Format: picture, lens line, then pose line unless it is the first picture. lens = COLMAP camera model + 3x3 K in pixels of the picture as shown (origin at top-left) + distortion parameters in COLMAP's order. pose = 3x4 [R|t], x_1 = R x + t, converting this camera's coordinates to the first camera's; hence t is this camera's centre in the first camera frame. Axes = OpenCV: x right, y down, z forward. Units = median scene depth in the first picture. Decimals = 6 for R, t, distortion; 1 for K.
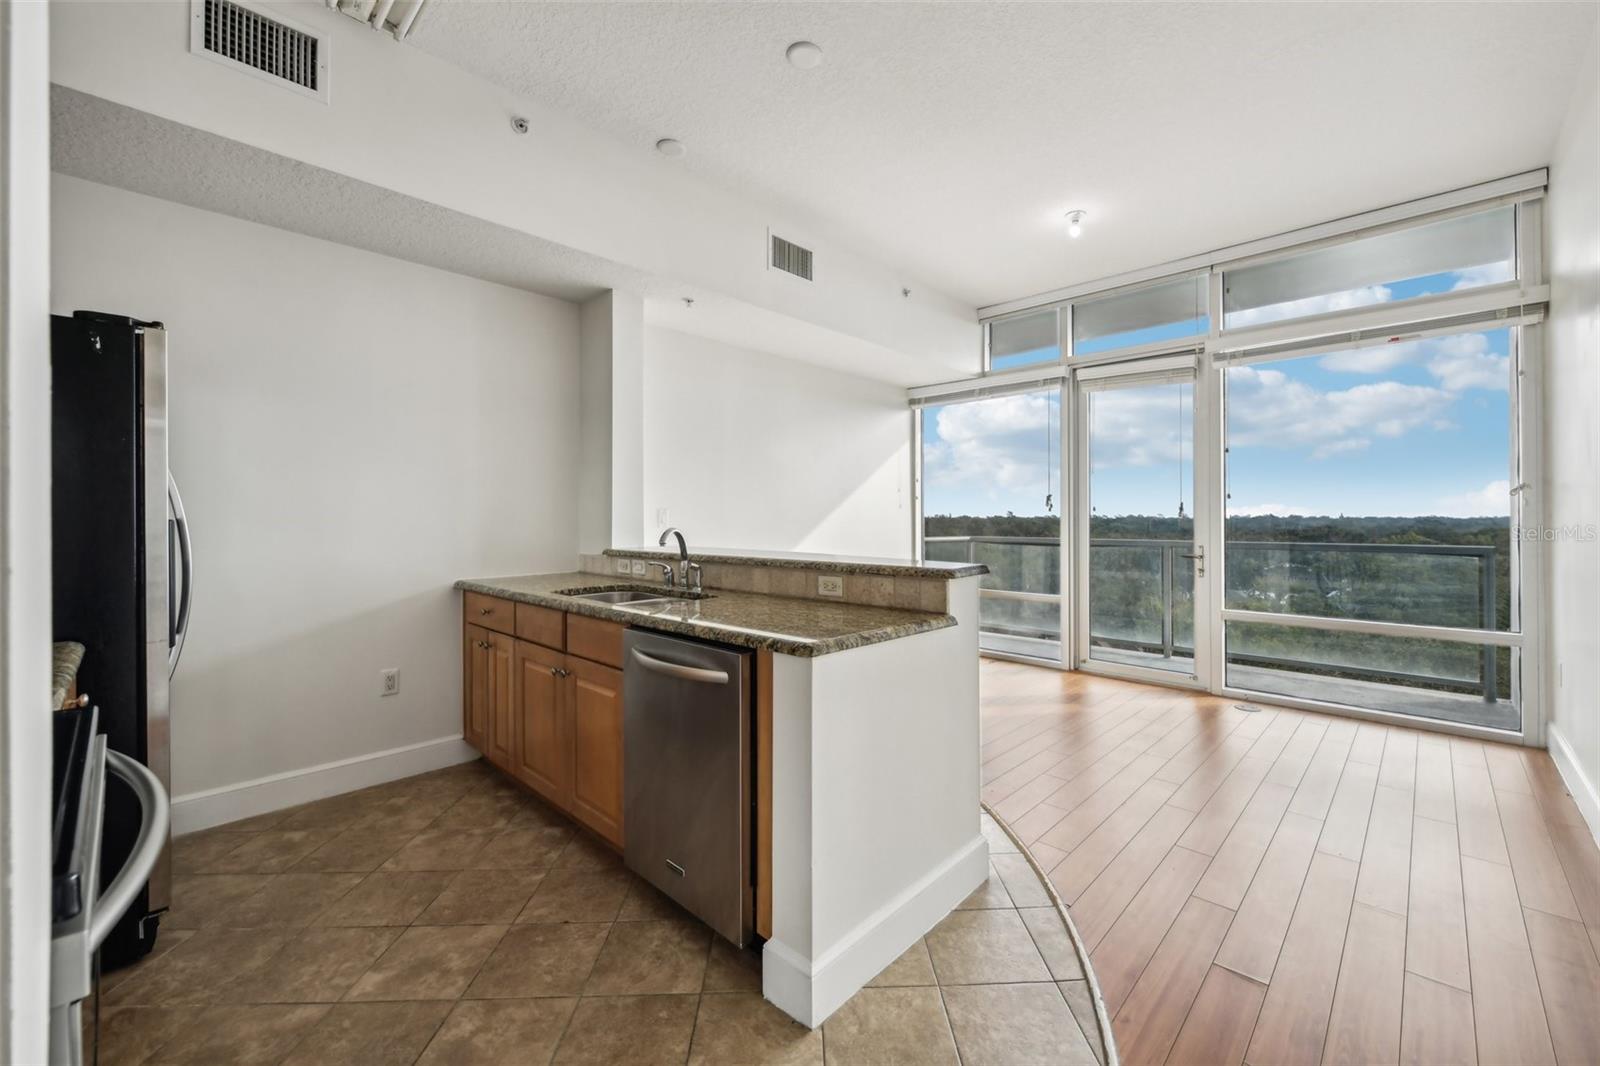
lens RADIAL K [[652.5, 0, 807.9], [0, 652.5, 528.2], [0, 0, 1]] dist [-0.001536, -0.000395]
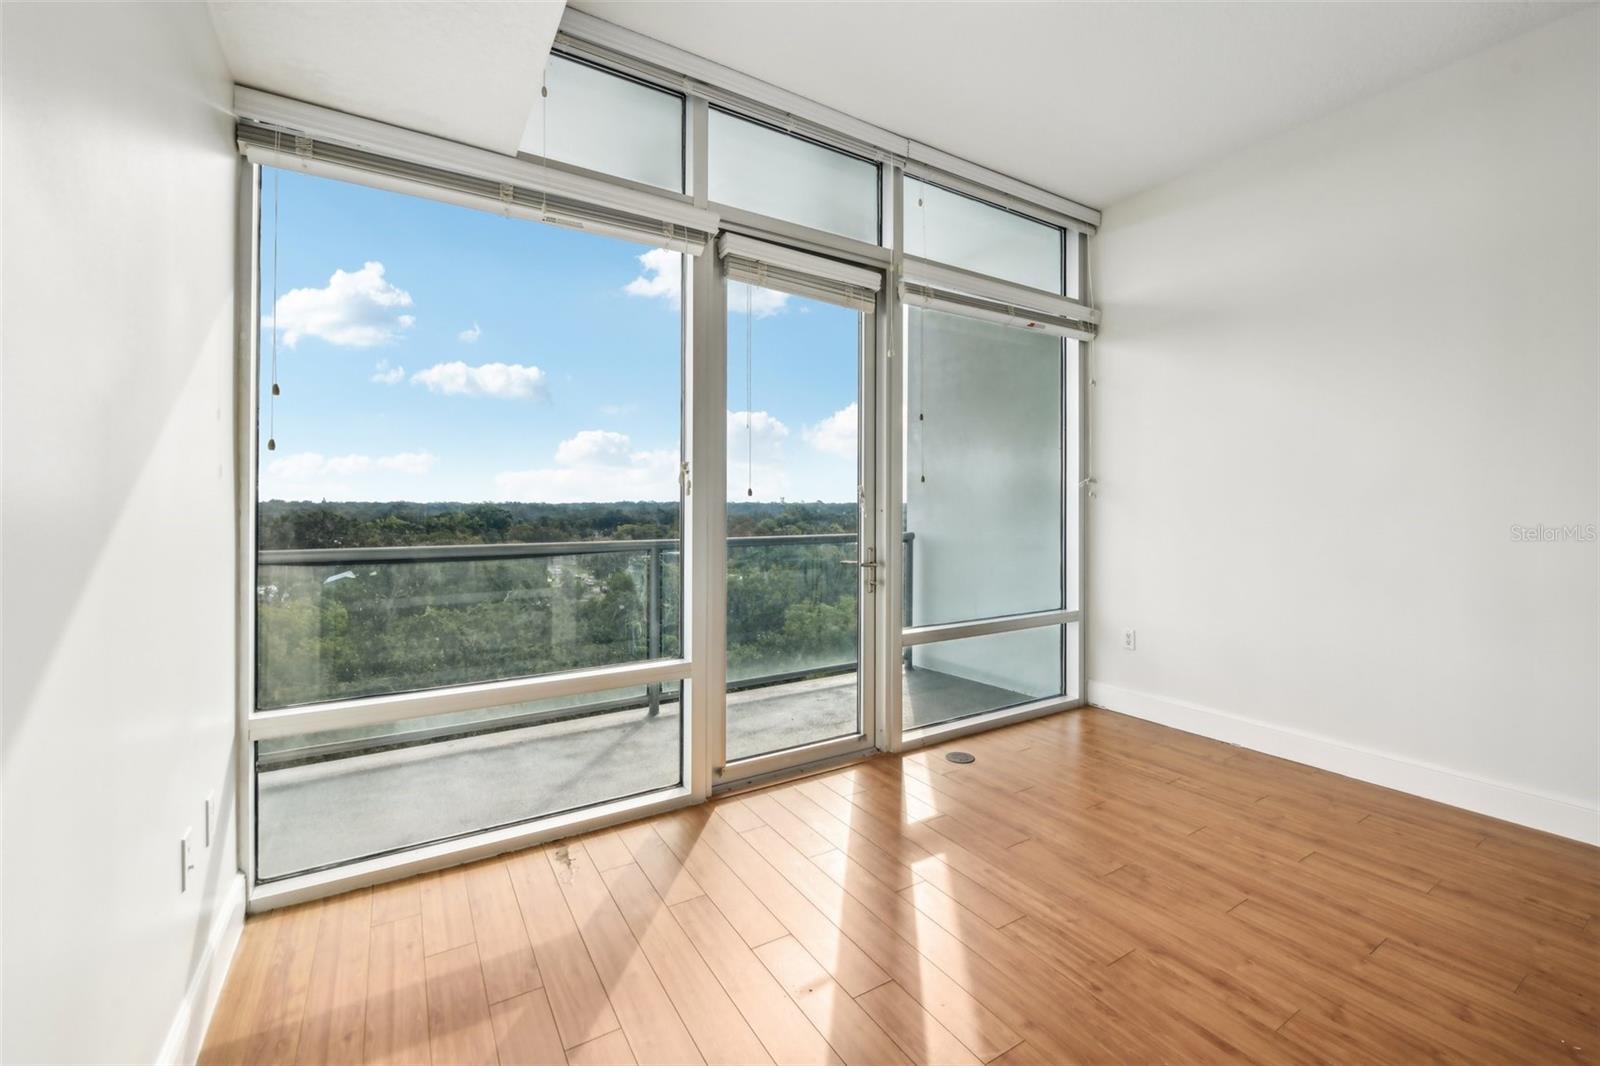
lens RADIAL K [[652.5, 0, 802.5], [0, 652.5, 523.5], [0, 0, 1]] dist [-0.001536, -0.000395]
pose [[0.222204, -0.032753, 0.974450, -0.099162], [0.017565, 0.999408, 0.029586, -0.017555], [-0.974842, 0.010542, 0.222648, 0.792881]]
